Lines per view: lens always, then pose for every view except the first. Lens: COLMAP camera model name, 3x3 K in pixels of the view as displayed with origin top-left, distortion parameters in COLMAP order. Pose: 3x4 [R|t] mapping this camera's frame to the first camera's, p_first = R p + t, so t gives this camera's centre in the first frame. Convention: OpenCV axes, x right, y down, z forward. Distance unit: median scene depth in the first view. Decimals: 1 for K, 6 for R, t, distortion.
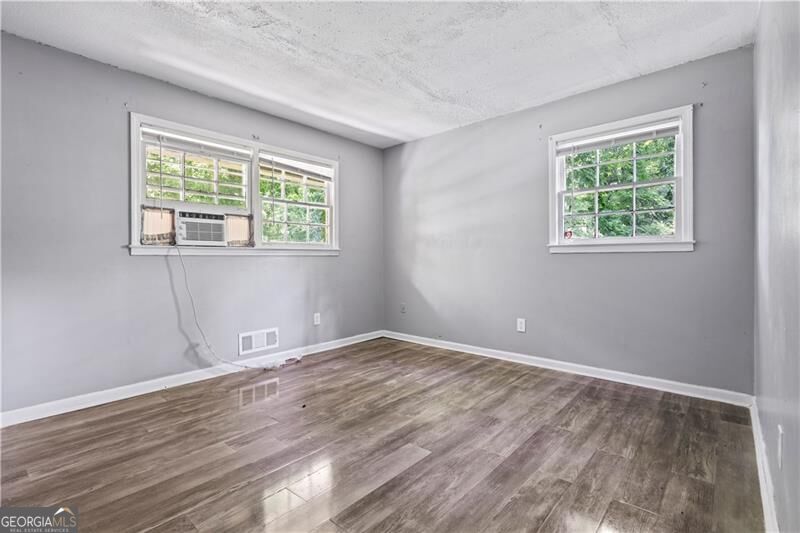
lens RADIAL K [[376.4, 0, 398.4], [0, 376.4, 261.5], [0, 0, 1]] dist [0.000646, 0.000062]
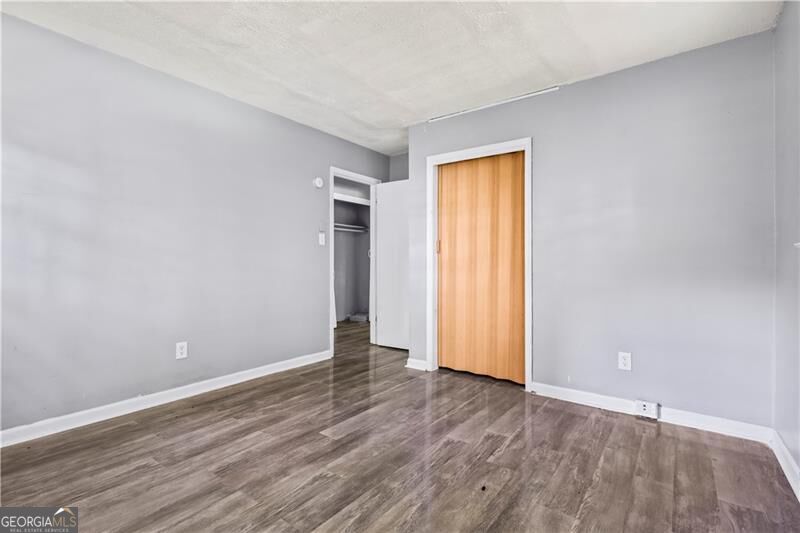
lens RADIAL K [[376.4, 0, 398.4], [0, 376.4, 261.5], [0, 0, 1]] dist [0.000646, 0.000062]
pose [[-0.996112, -0.003663, -0.088023, -0.046870], [-0.002929, 0.999960, -0.008460, -0.015143], [0.088051, -0.008170, -0.996082, 1.965130]]
